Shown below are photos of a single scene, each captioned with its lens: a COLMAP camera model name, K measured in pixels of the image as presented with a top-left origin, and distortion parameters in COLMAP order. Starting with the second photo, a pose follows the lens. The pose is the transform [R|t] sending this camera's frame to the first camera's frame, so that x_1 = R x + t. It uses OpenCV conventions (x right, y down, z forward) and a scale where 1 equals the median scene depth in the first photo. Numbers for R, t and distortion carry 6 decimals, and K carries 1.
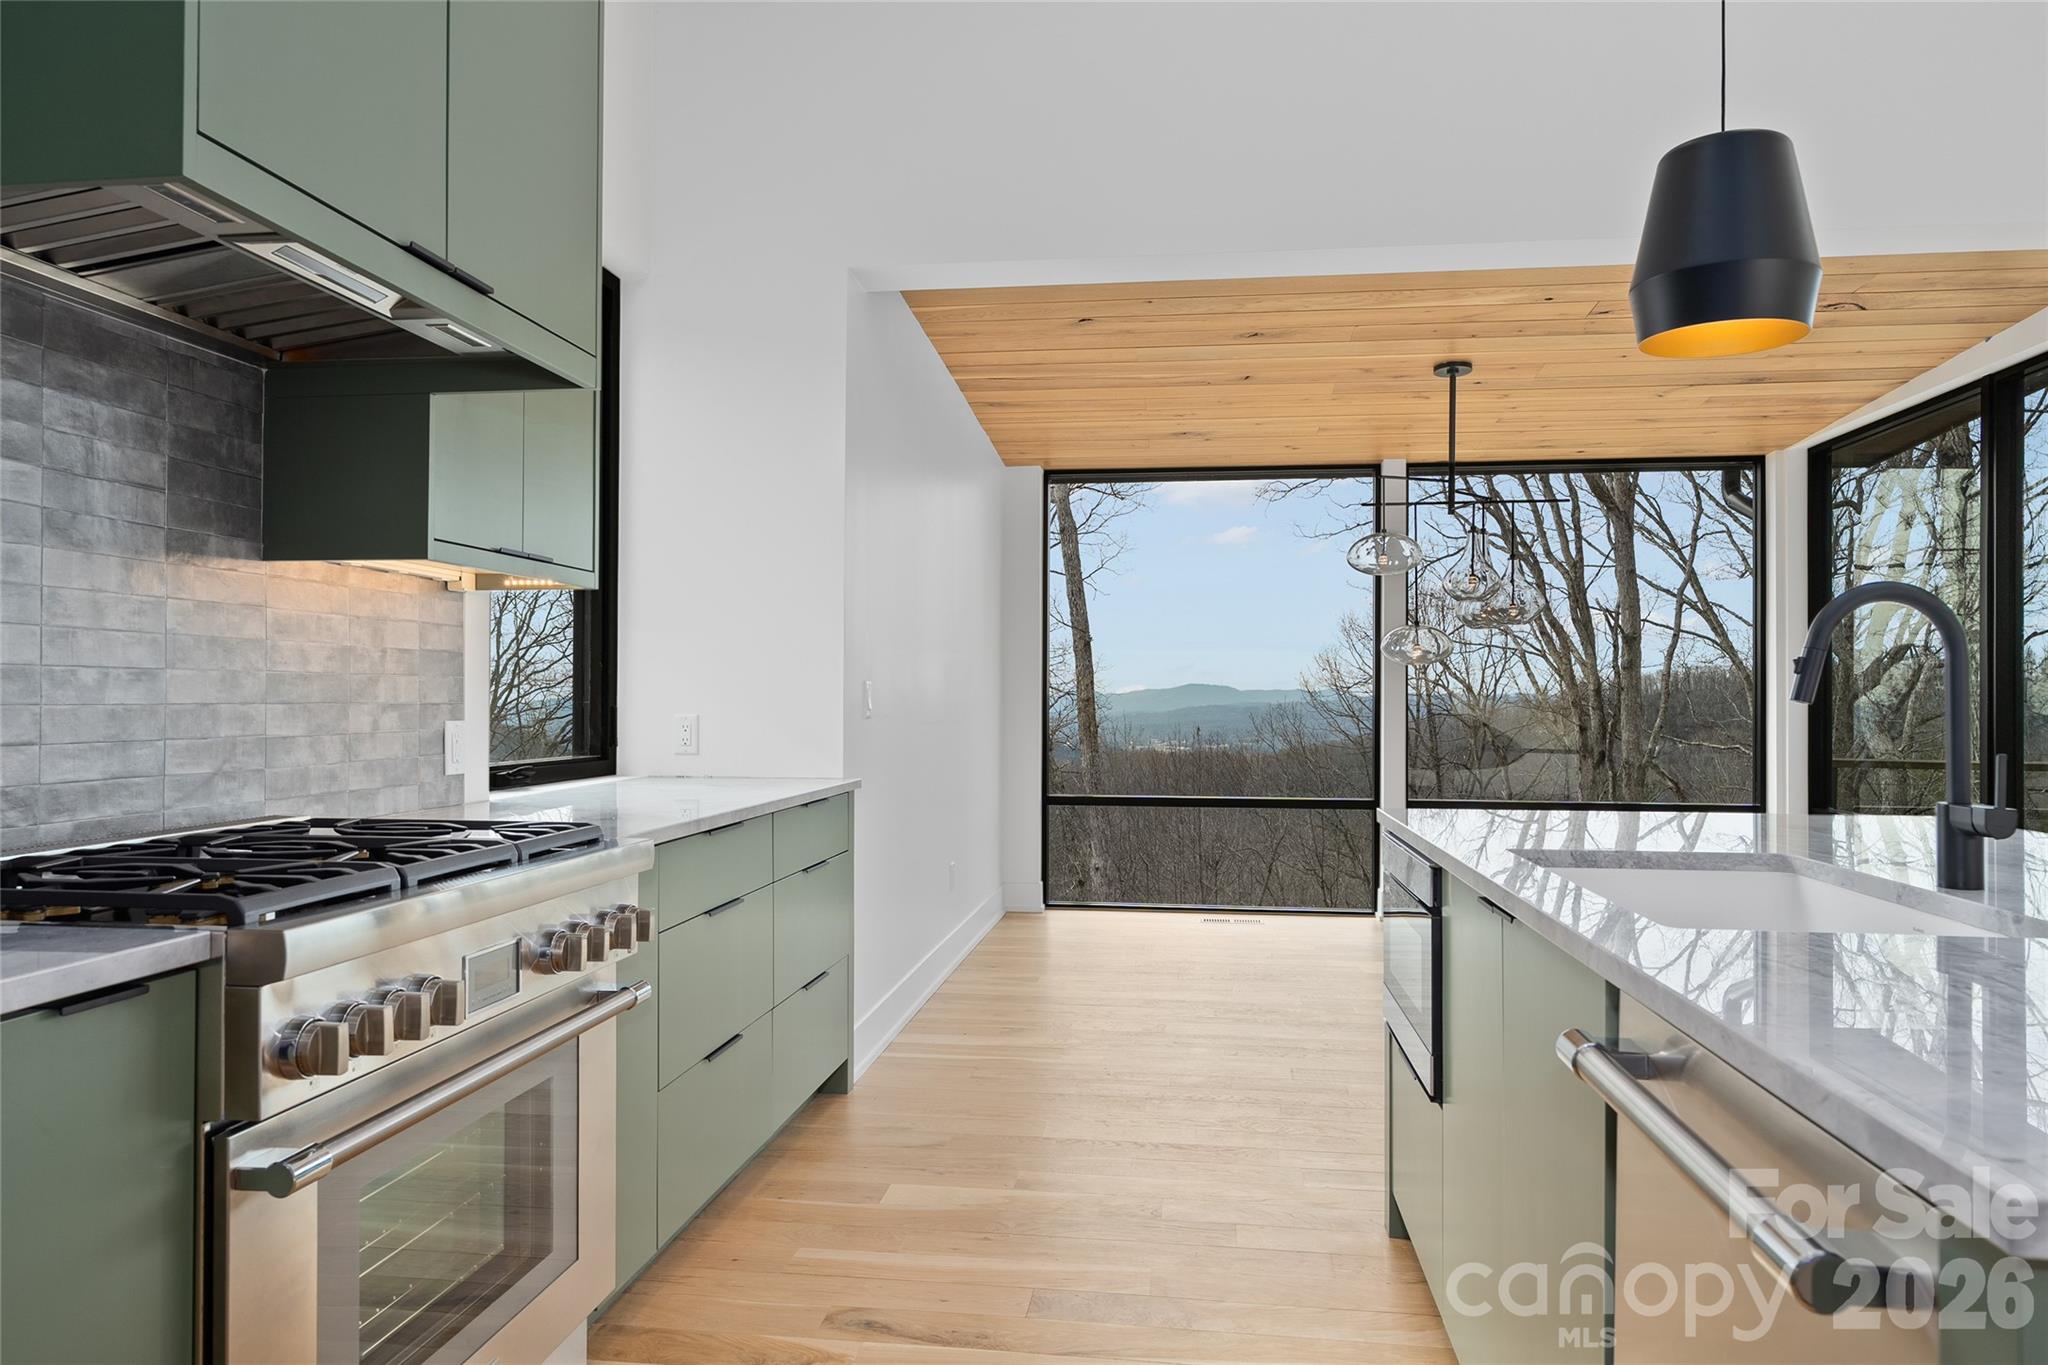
lens RADIAL K [[1335.4, 0, 1016.6], [0, 1335.4, 684.0], [0, 0, 1]] dist [0.003572, -0.004947]
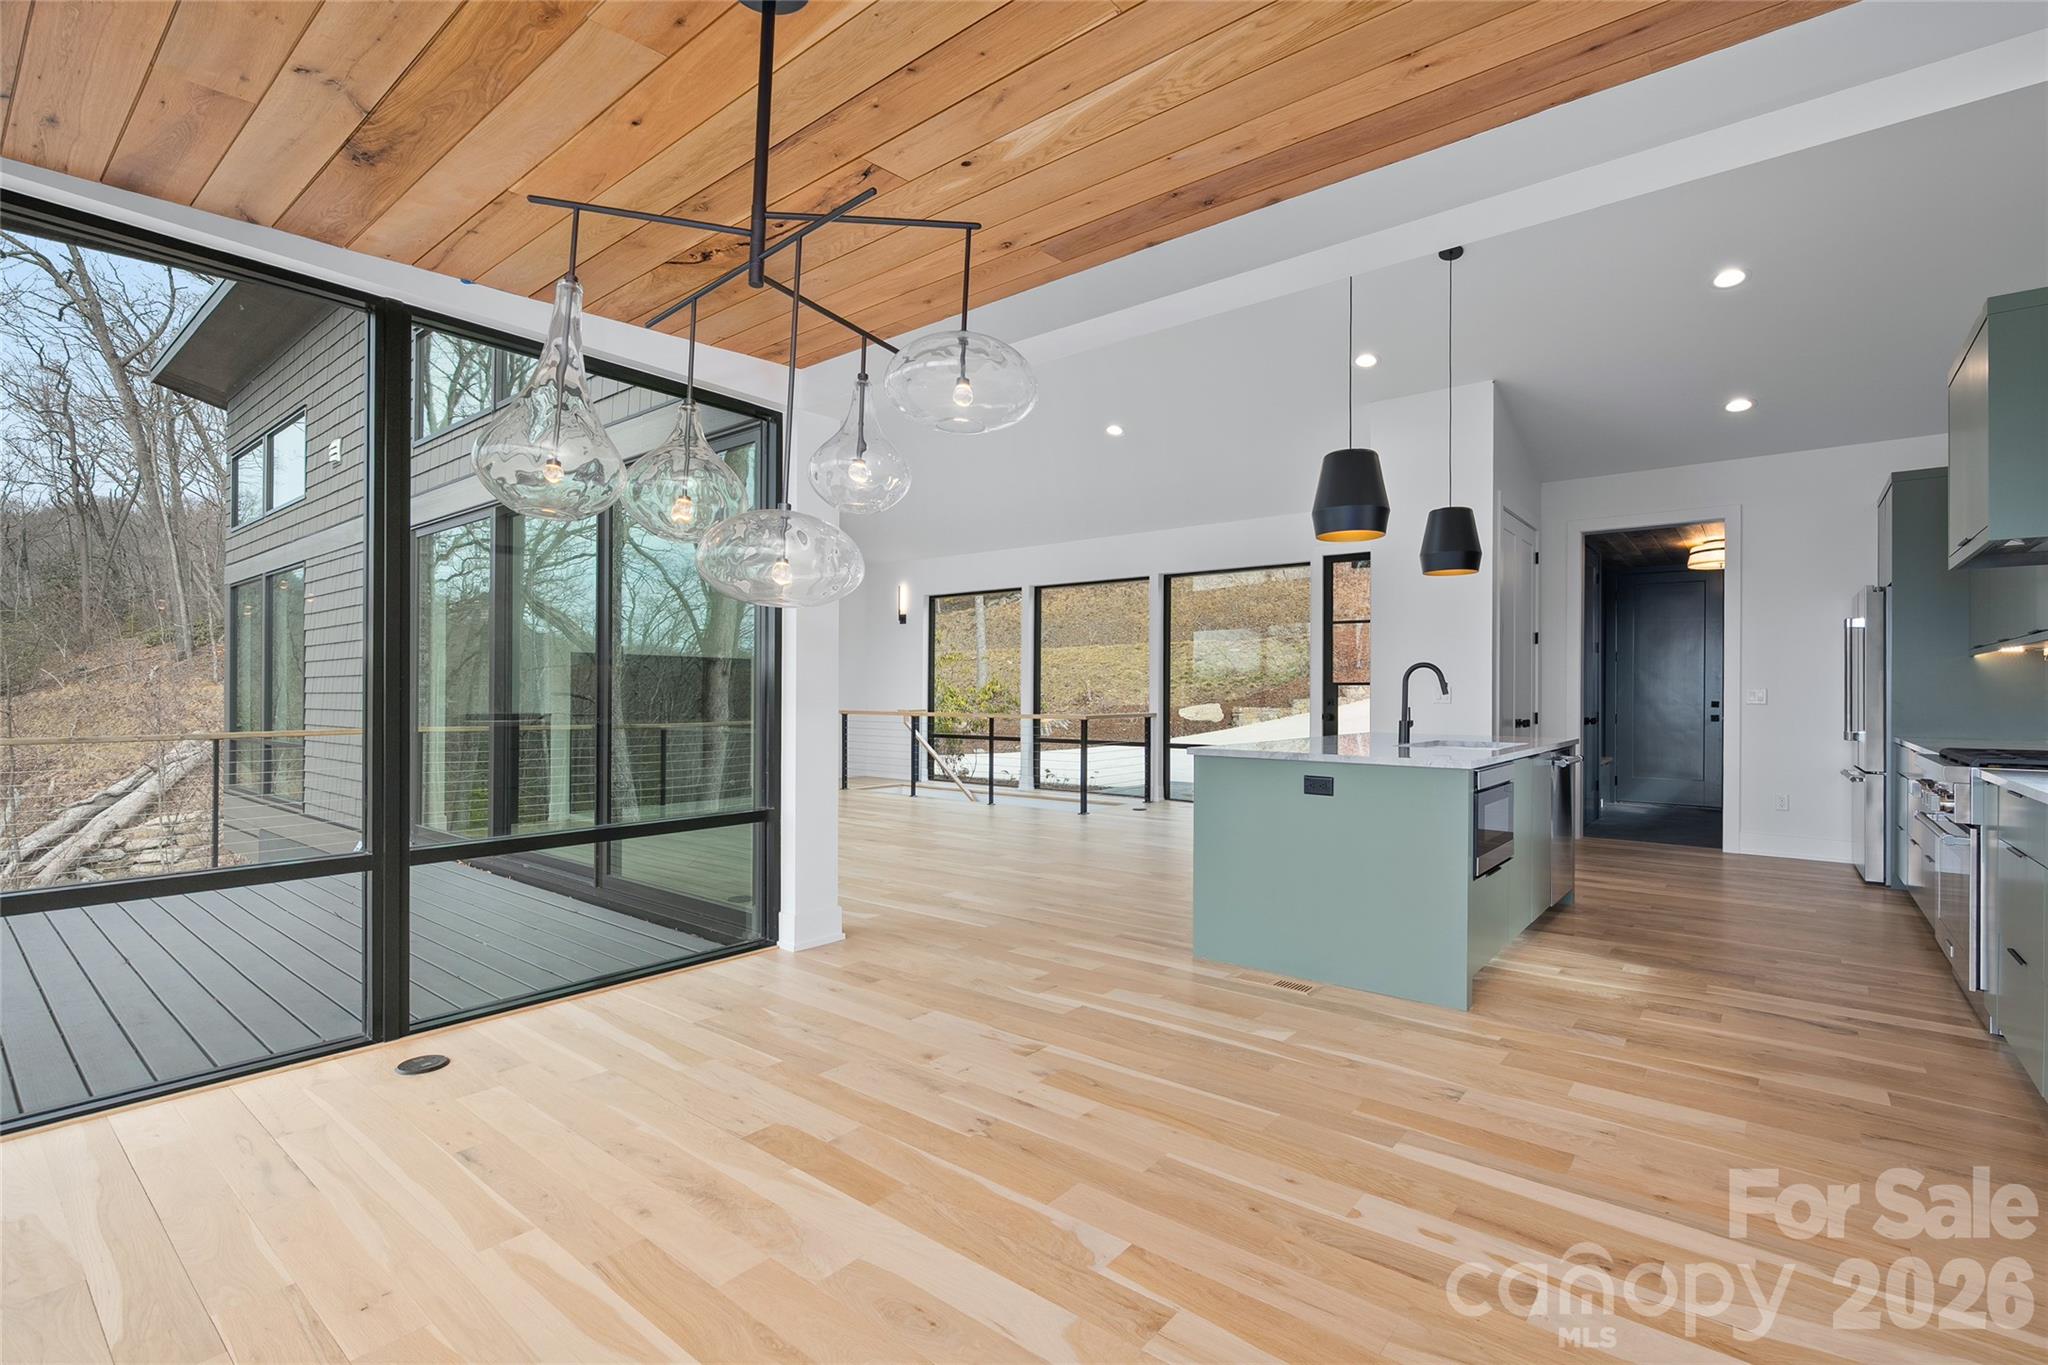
lens RADIAL K [[922.1, 0, 1020.9], [0, 922.1, 691.4], [0, 0, 1]] dist [-0.013042, 0.004753]
pose [[-0.851579, -0.007755, 0.524169, 0.081332], [-0.013227, 0.999890, -0.006697, 0.012111], [-0.524060, -0.012636, -0.851588, 1.214568]]
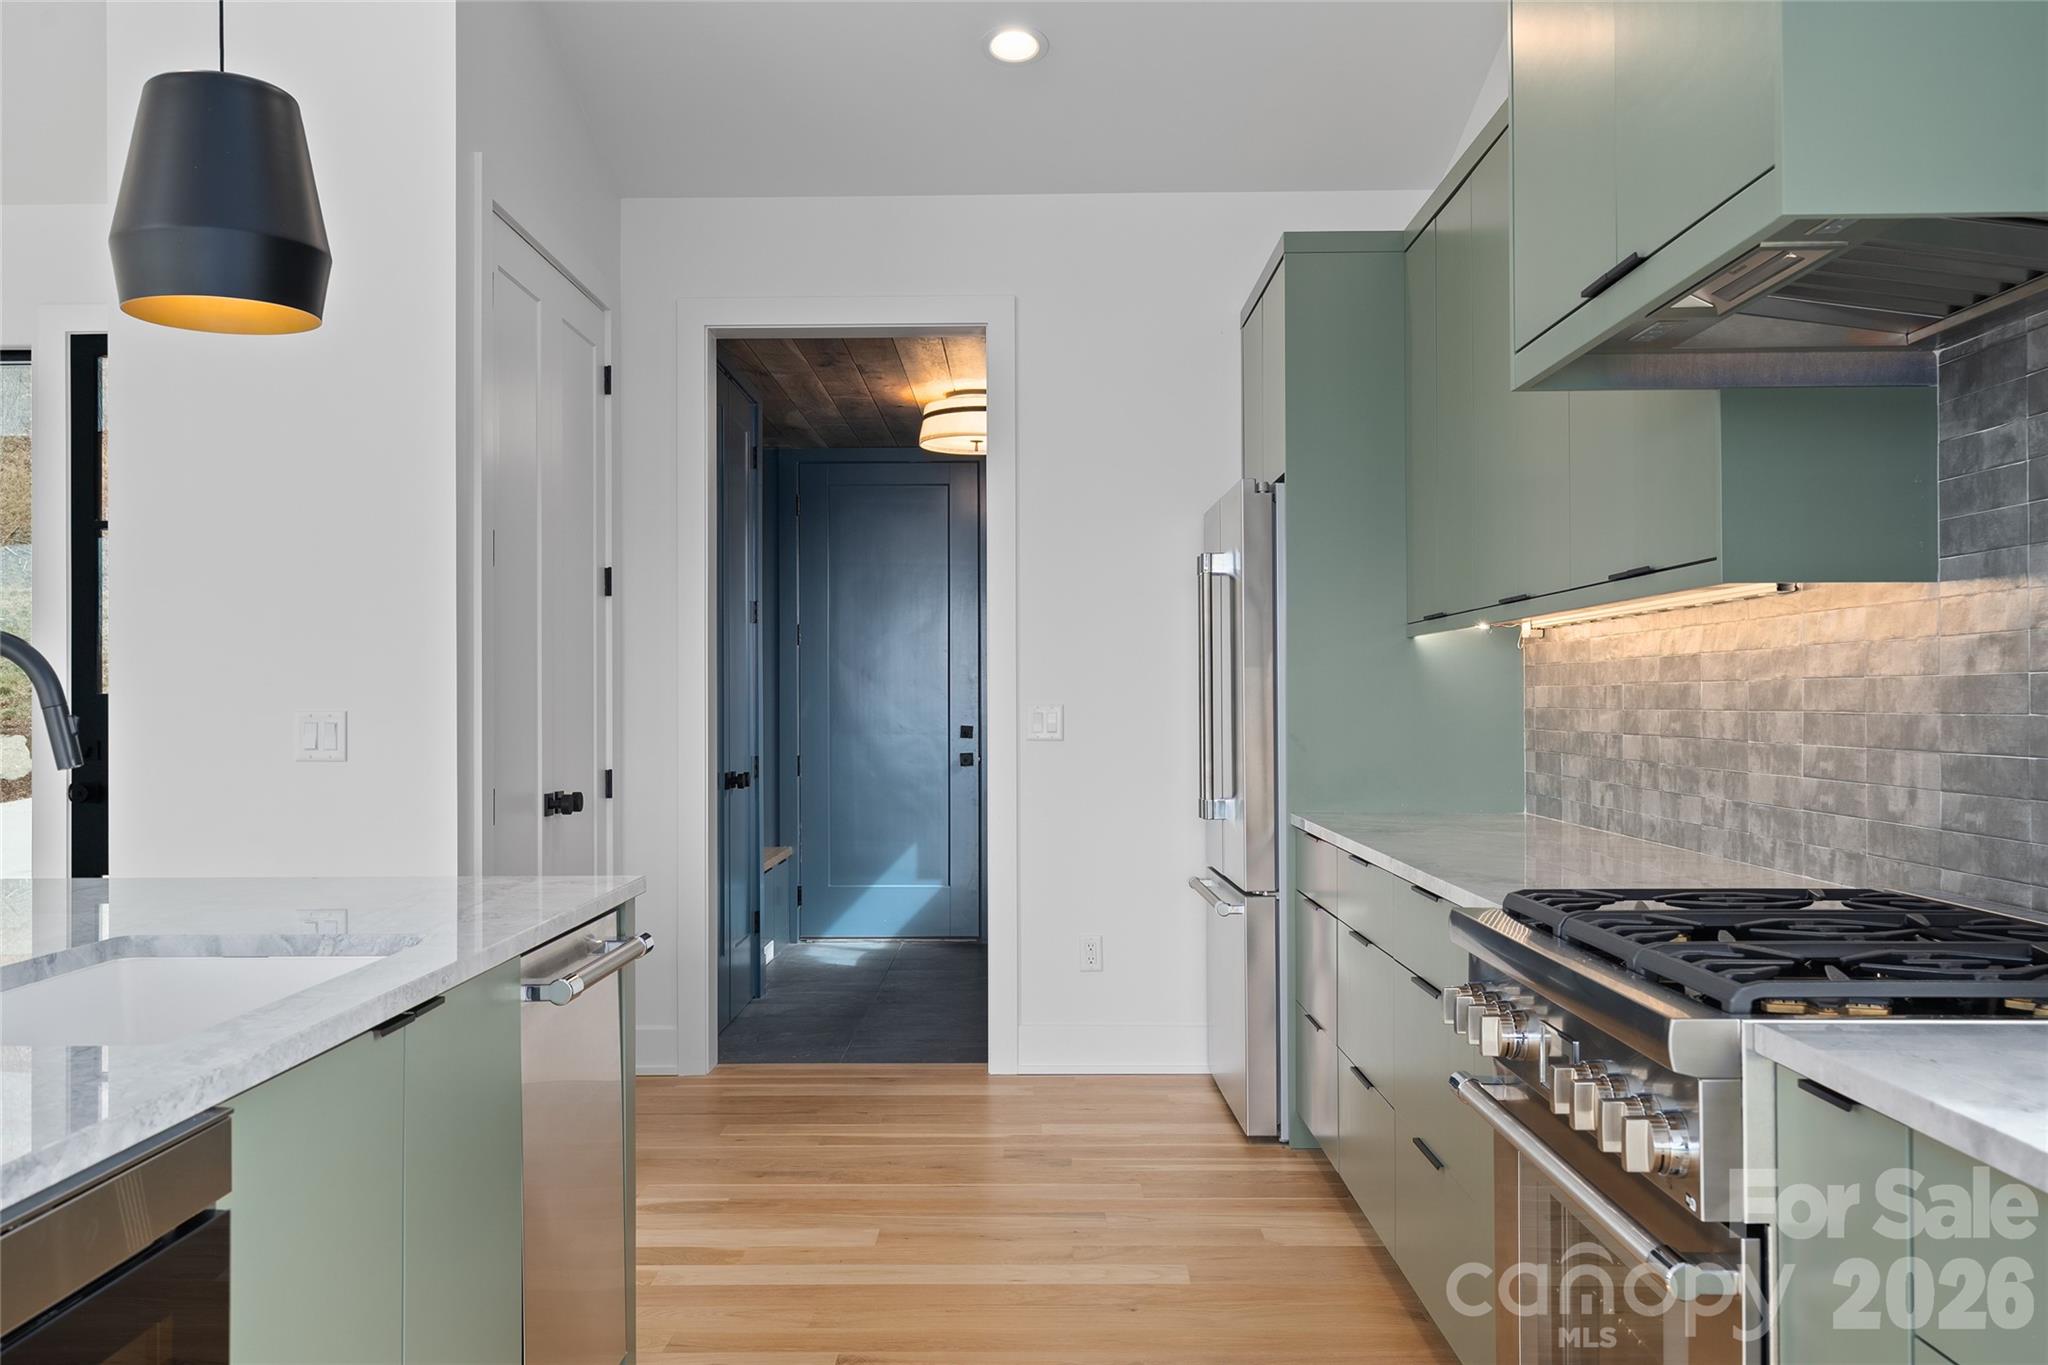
lens RADIAL K [[1768.2, 0, 990.1], [0, 1768.2, 690.4], [0, 0, 1]] dist [-0.009417, 0.015360]
pose [[-0.993407, 0.000059, -0.114639, 0.041243], [0.001920, 0.999868, -0.016124, -0.005061], [0.114623, -0.016238, -0.993276, 0.709155]]
